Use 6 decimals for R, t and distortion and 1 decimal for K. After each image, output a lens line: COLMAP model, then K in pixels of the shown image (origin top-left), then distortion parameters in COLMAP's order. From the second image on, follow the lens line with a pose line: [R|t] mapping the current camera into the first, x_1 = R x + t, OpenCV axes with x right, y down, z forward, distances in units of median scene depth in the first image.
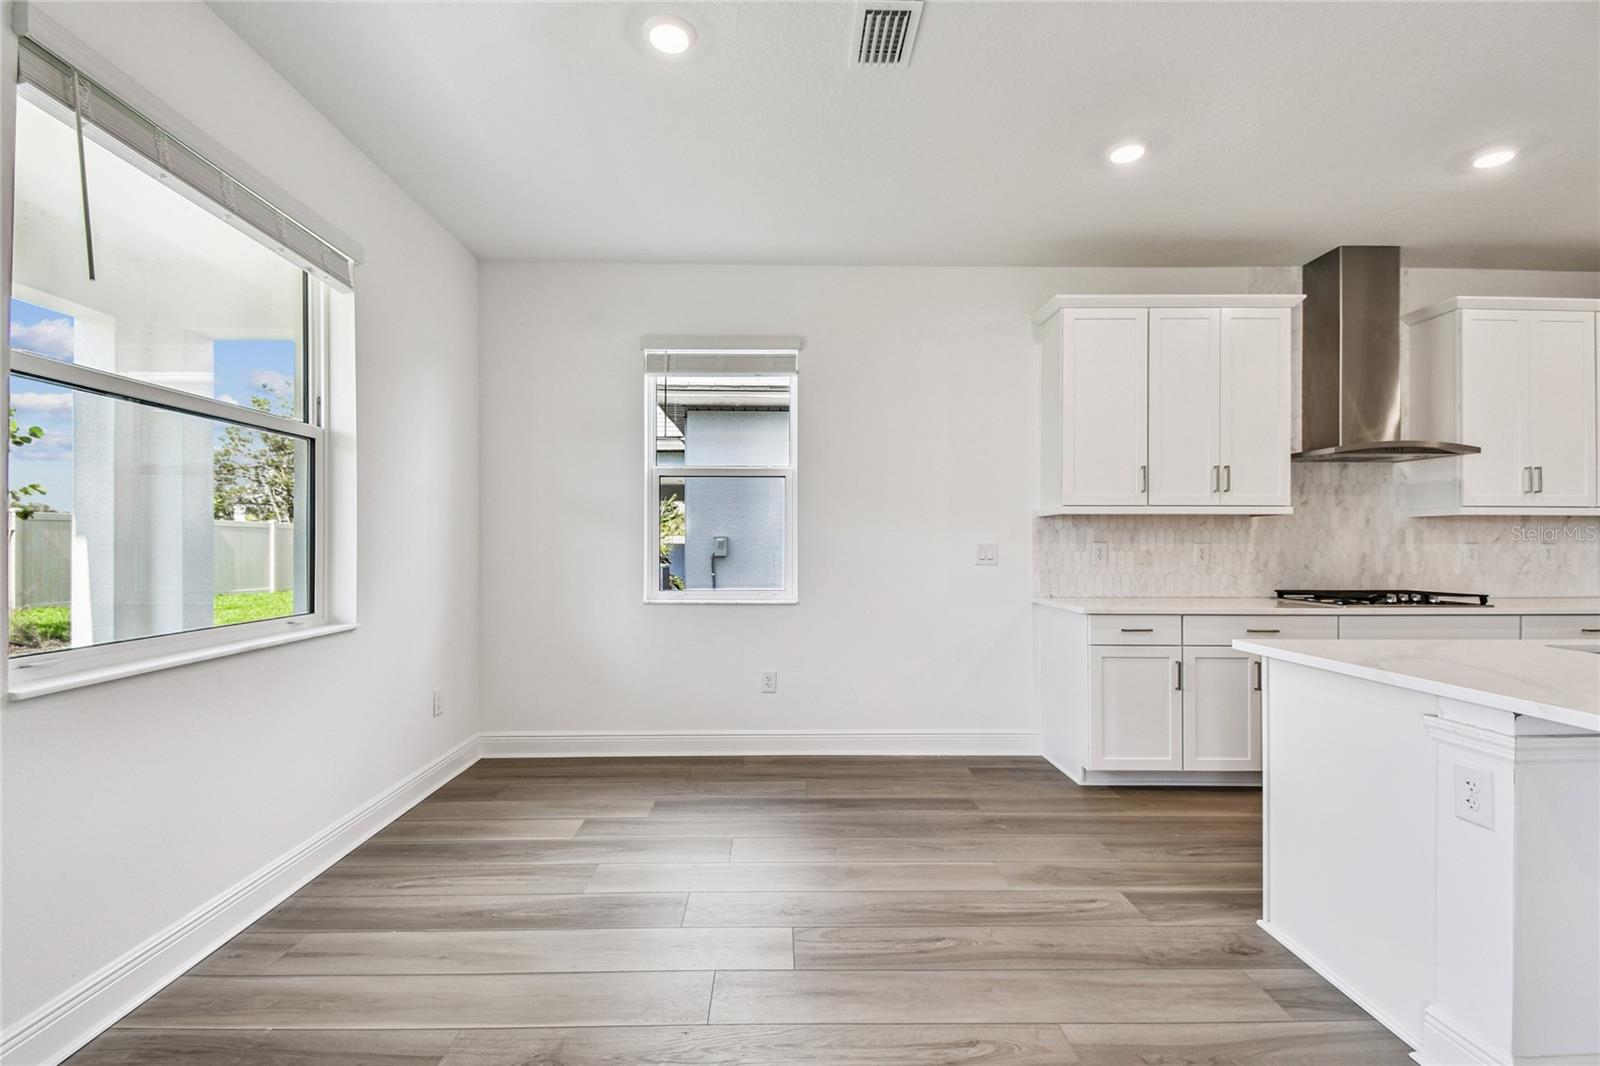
lens RADIAL K [[707.6, 0, 790.1], [0, 707.6, 536.3], [0, 0, 1]] dist [0.033341, -0.017045]
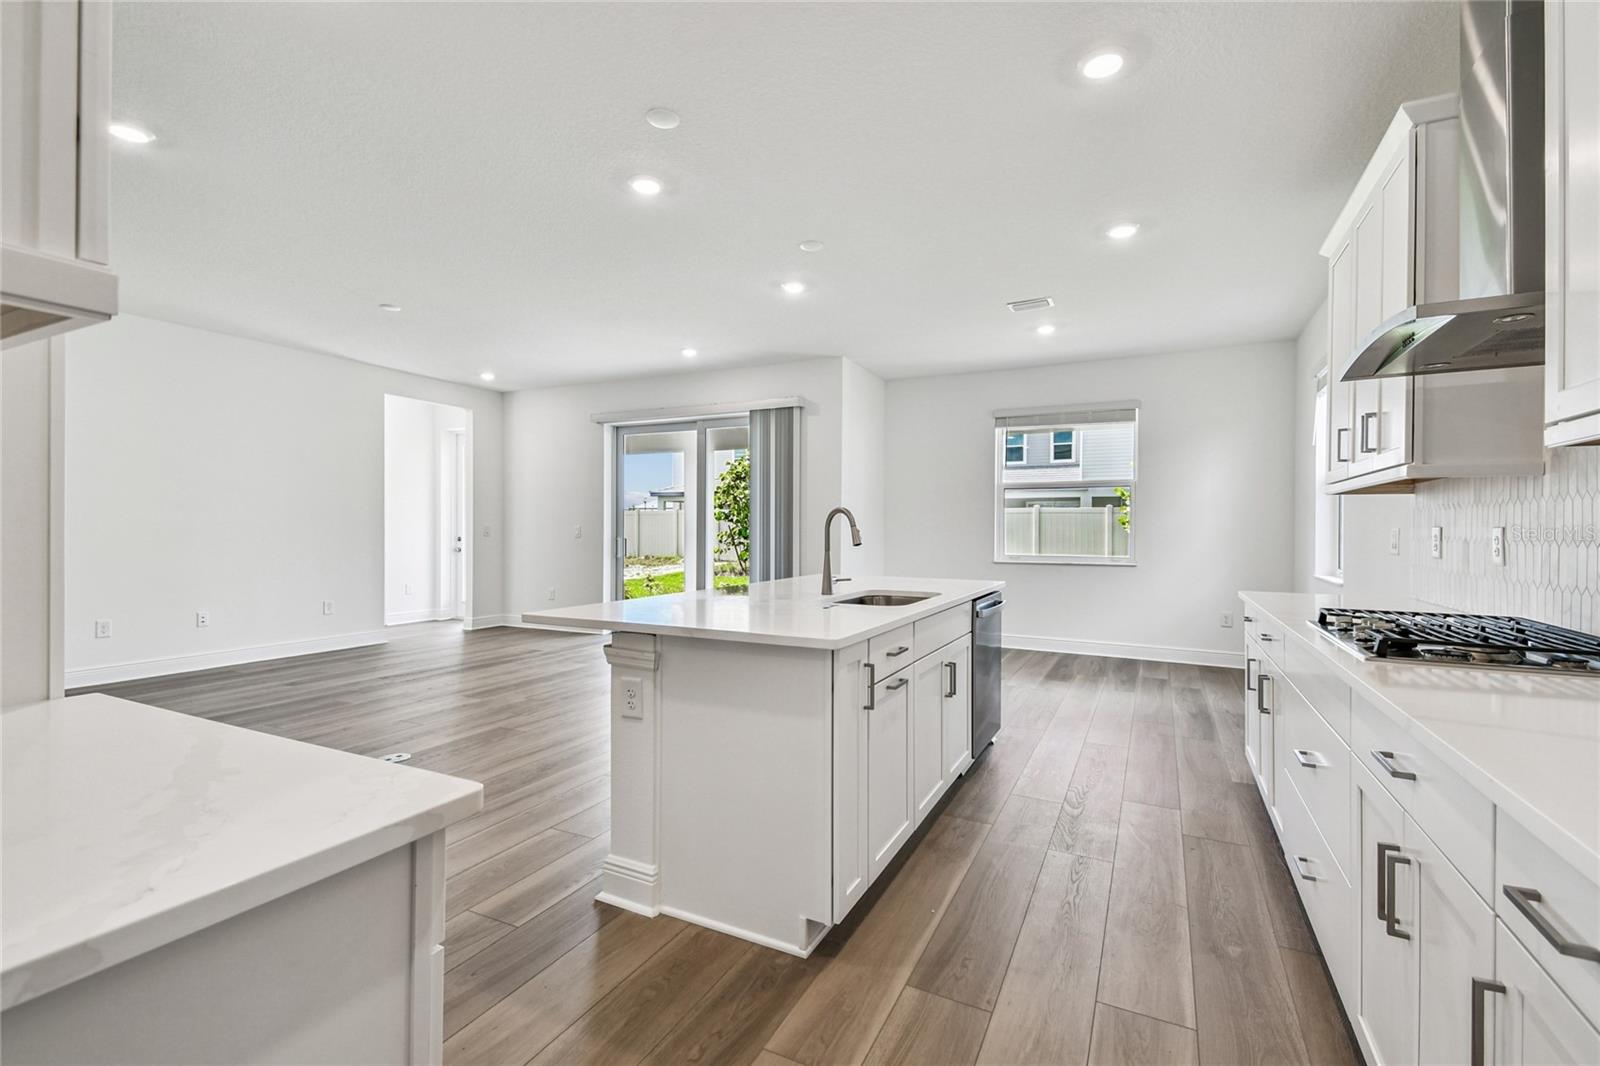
lens RADIAL K [[707.6, 0, 795.6], [0, 707.6, 529.1], [0, 0, 1]] dist [0.033341, -0.017045]
pose [[-0.472063, -0.005108, -0.881550, 1.378205], [0.001042, 0.999979, -0.006353, 0.014775], [0.881564, -0.003918, -0.472048, 0.787119]]
